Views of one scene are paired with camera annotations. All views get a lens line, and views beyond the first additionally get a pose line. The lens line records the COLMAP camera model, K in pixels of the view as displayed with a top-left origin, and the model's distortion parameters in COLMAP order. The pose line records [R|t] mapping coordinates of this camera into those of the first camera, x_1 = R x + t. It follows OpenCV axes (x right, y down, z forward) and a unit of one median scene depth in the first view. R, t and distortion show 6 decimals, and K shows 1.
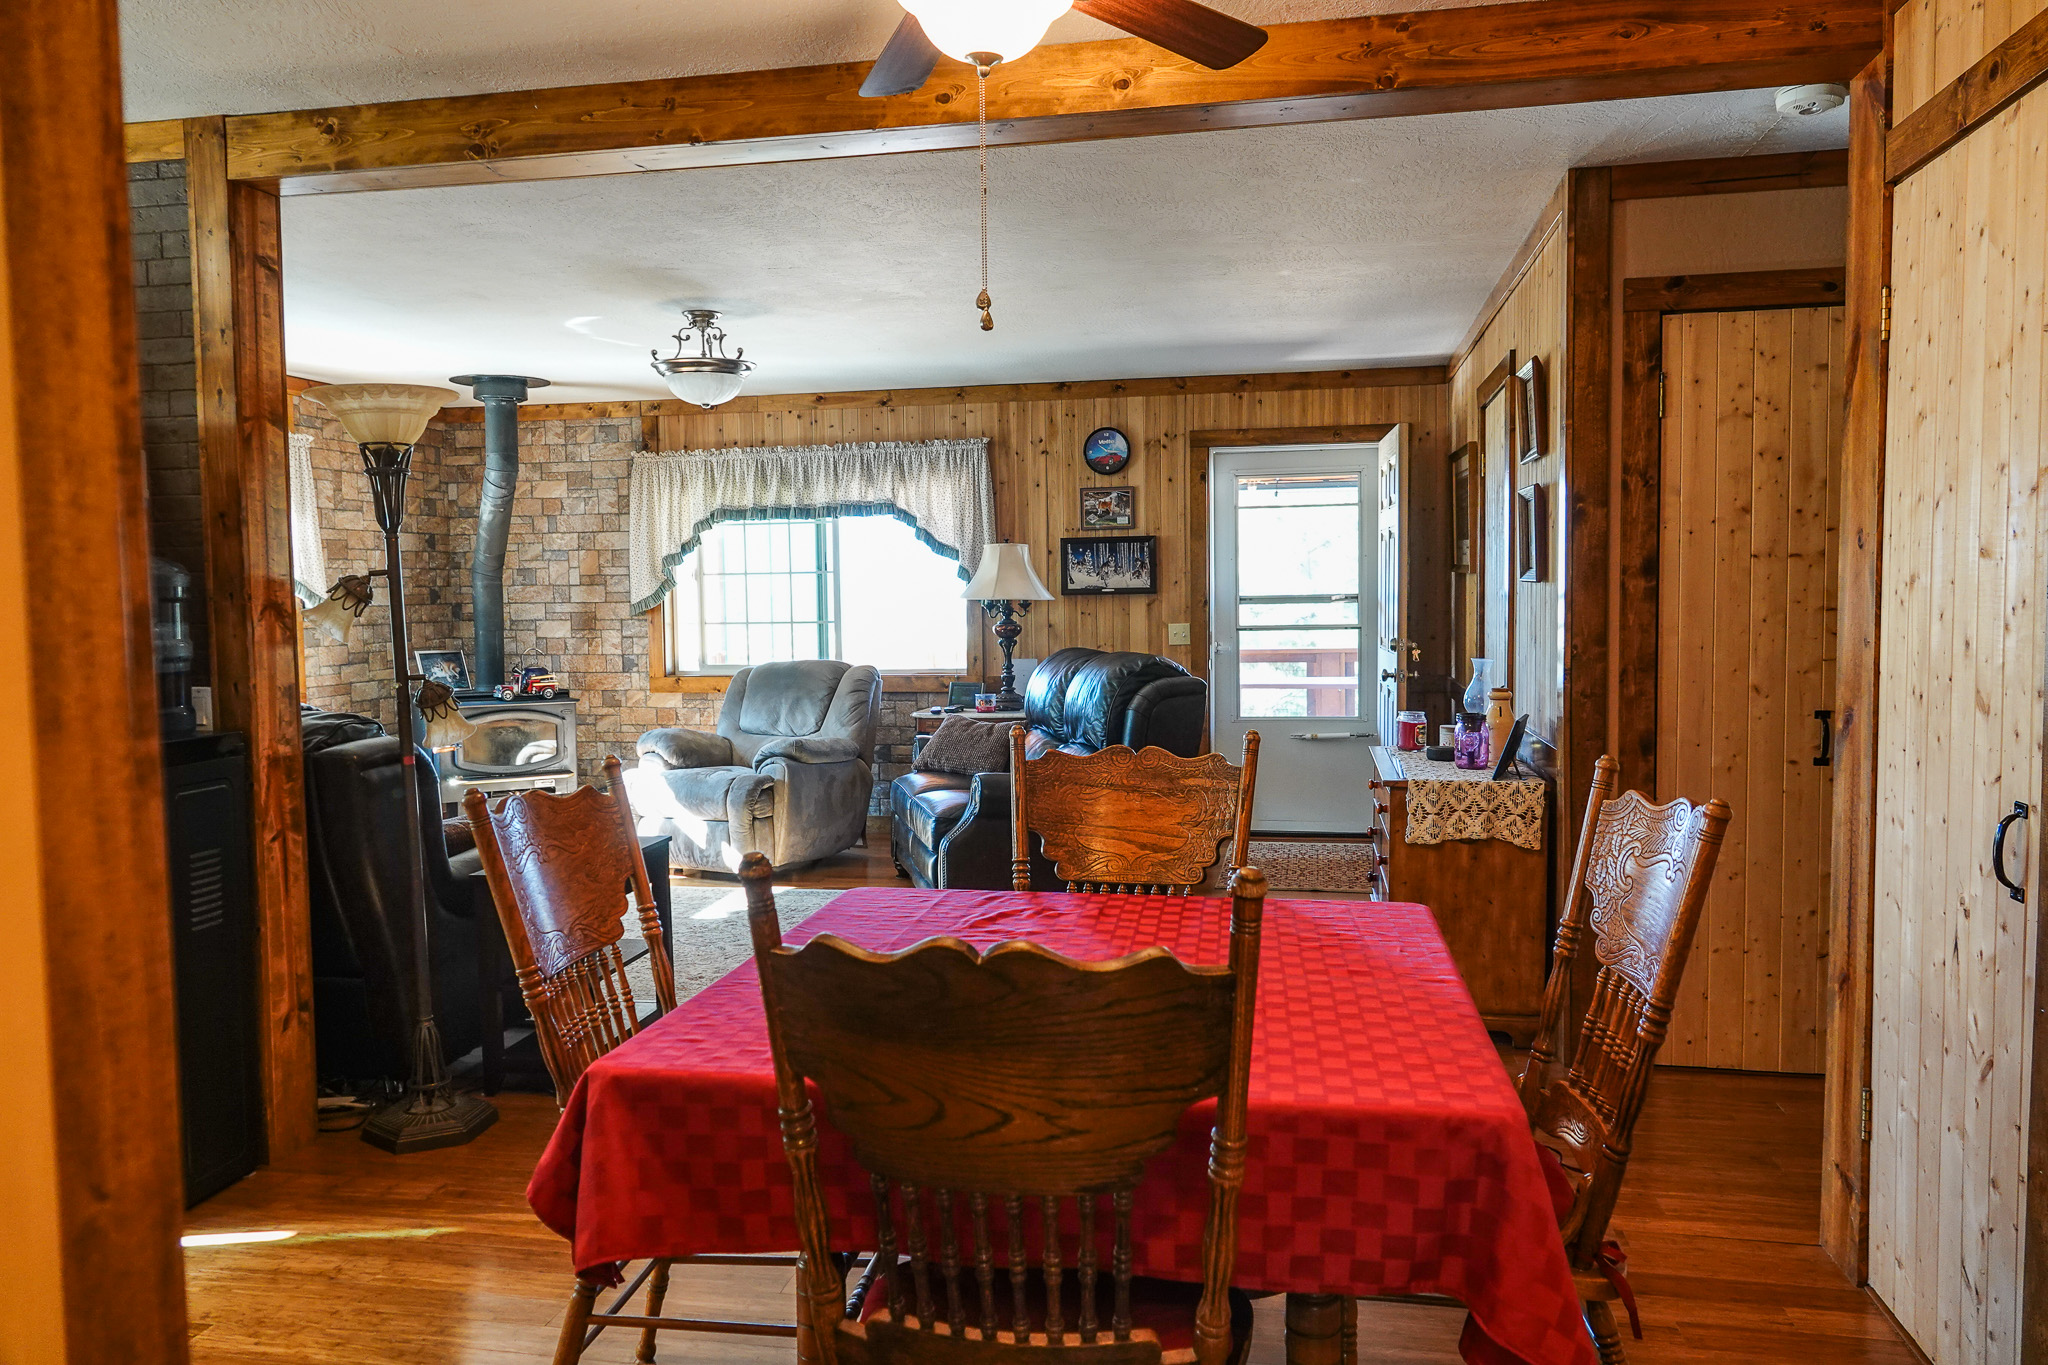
lens RADIAL K [[1427.9, 0, 1034.9], [0, 1427.9, 667.2], [0, 0, 1]] dist [0.004144, -0.003555]
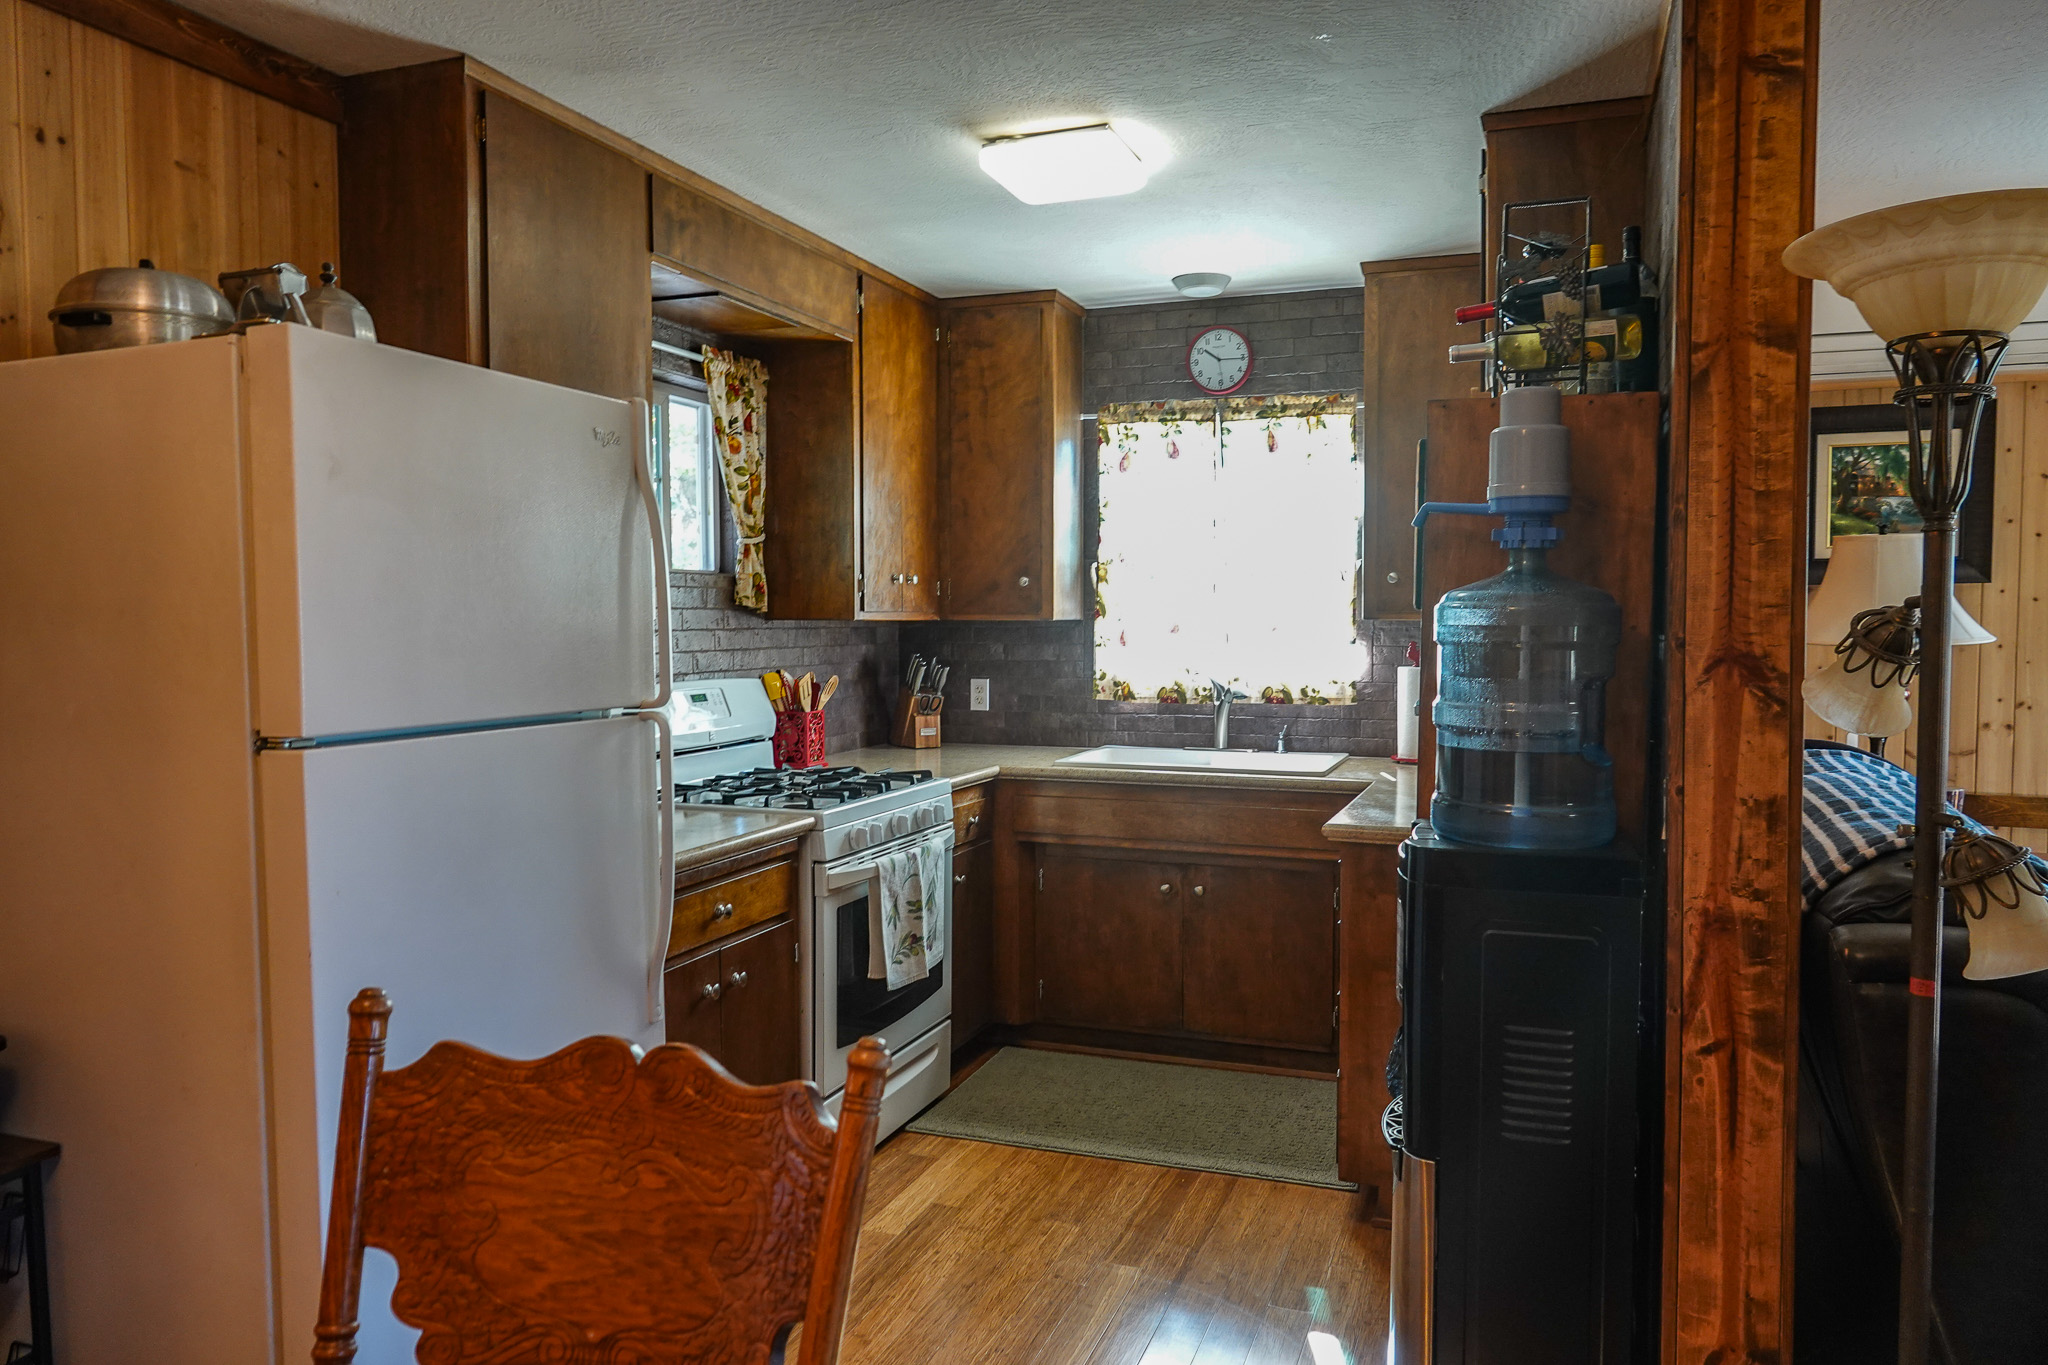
lens RADIAL K [[1427.9, 0, 1036.1], [0, 1427.9, 676.2], [0, 0, 1]] dist [0.004144, -0.003555]
pose [[-0.151439, 0.055929, -0.986883, 0.038583], [-0.052730, 0.996519, 0.064566, -0.025927], [0.987059, 0.061816, -0.147963, 0.355598]]
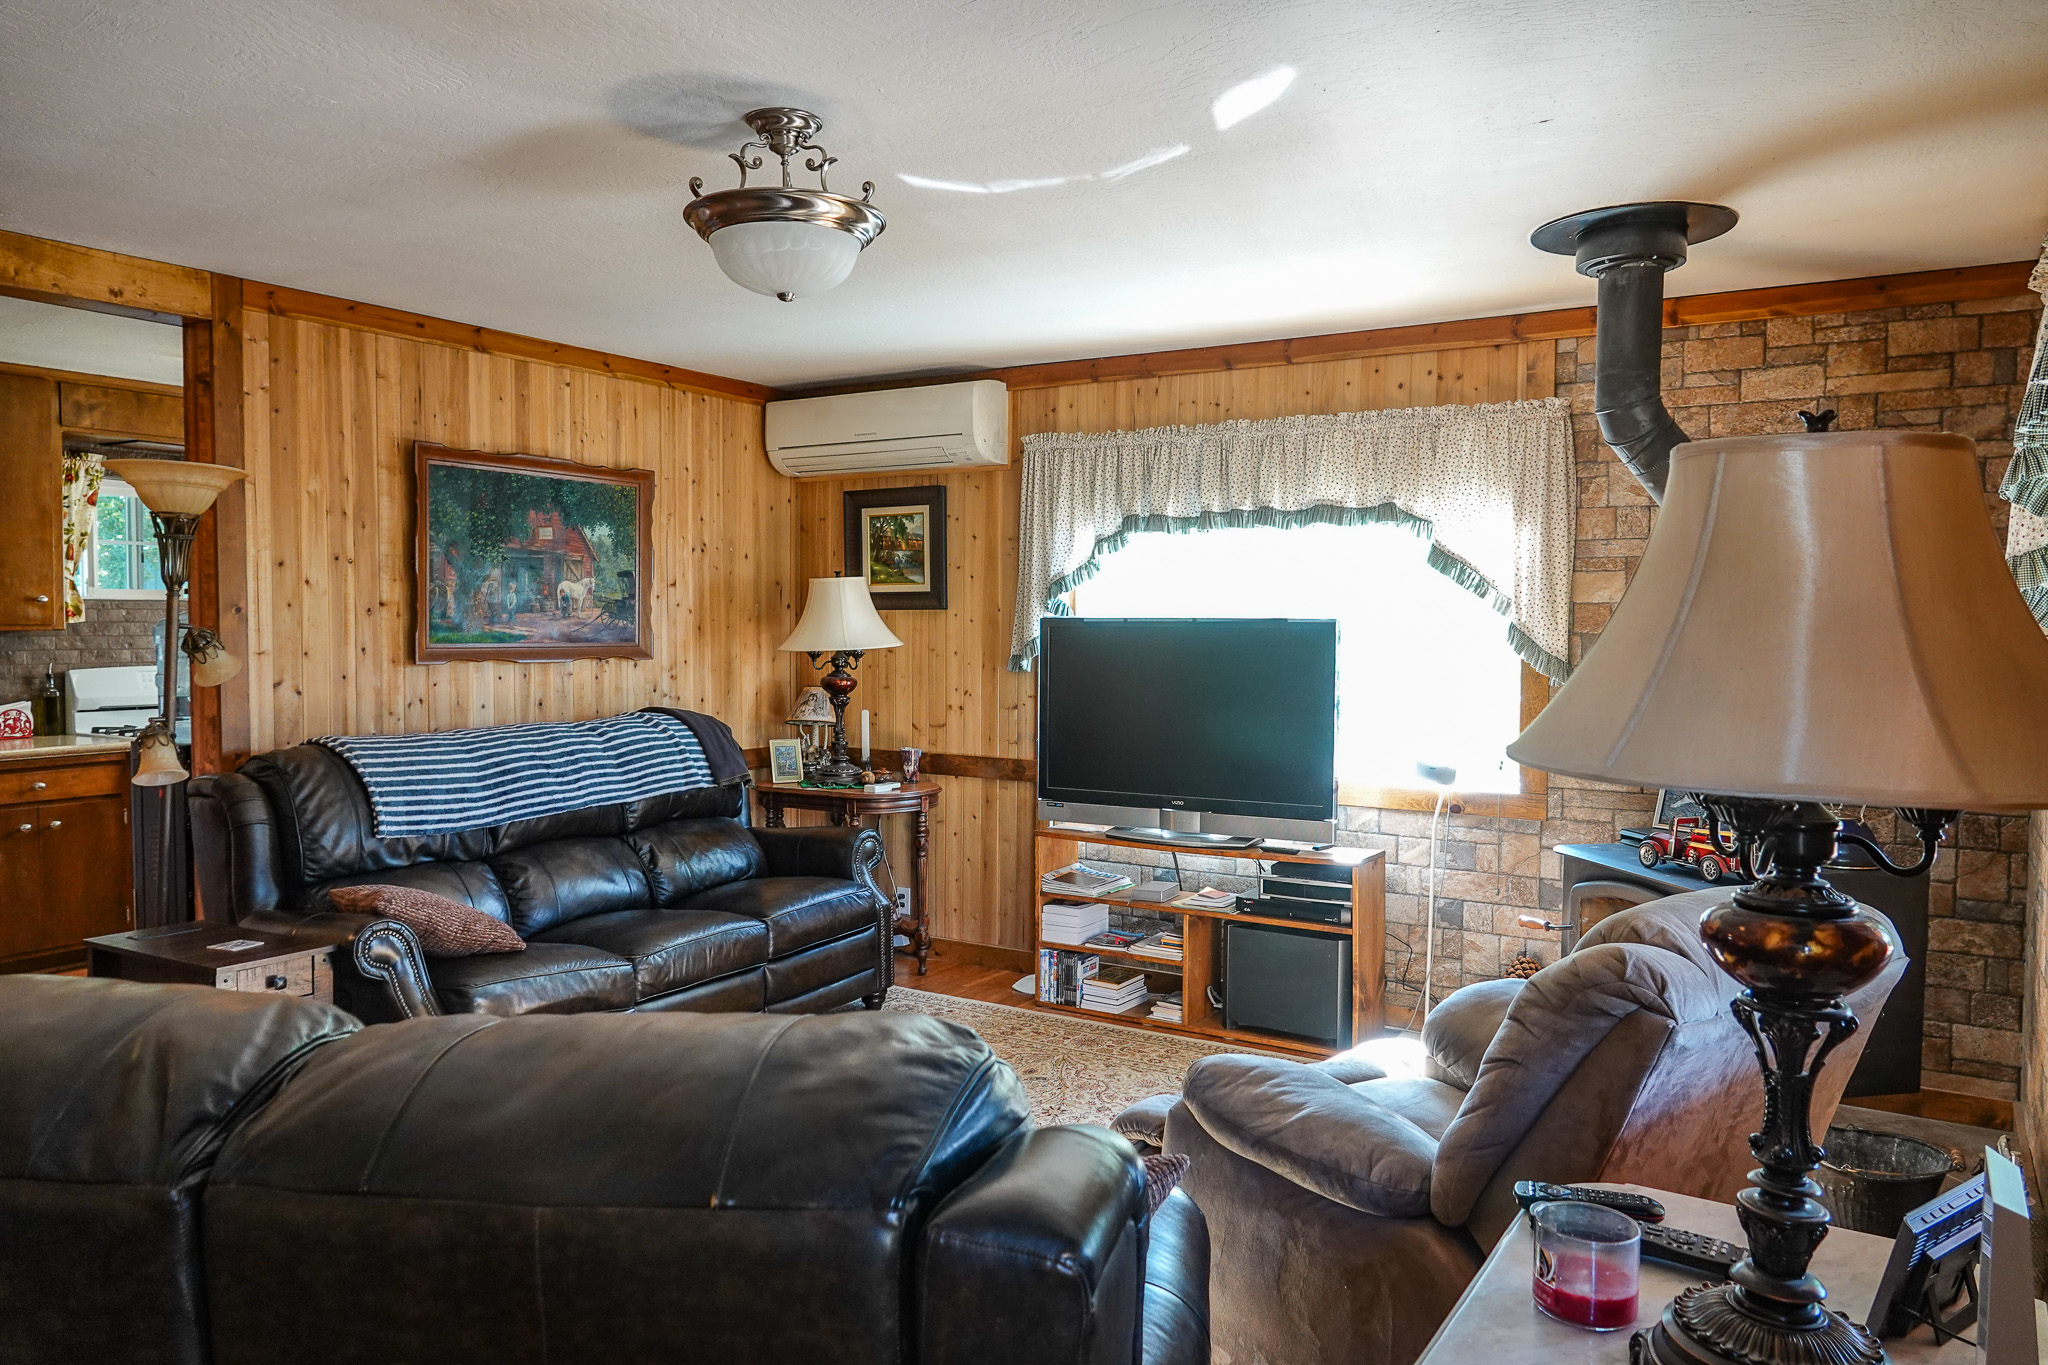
lens RADIAL K [[1427.9, 0, 1027.6], [0, 1427.9, 682.4], [0, 0, 1]] dist [0.004144, -0.003555]
pose [[-0.351207, 0.049722, -0.934976, 0.168652], [-0.051891, 0.996020, 0.072461, -0.063273], [0.934859, 0.073966, -0.347230, 0.926683]]
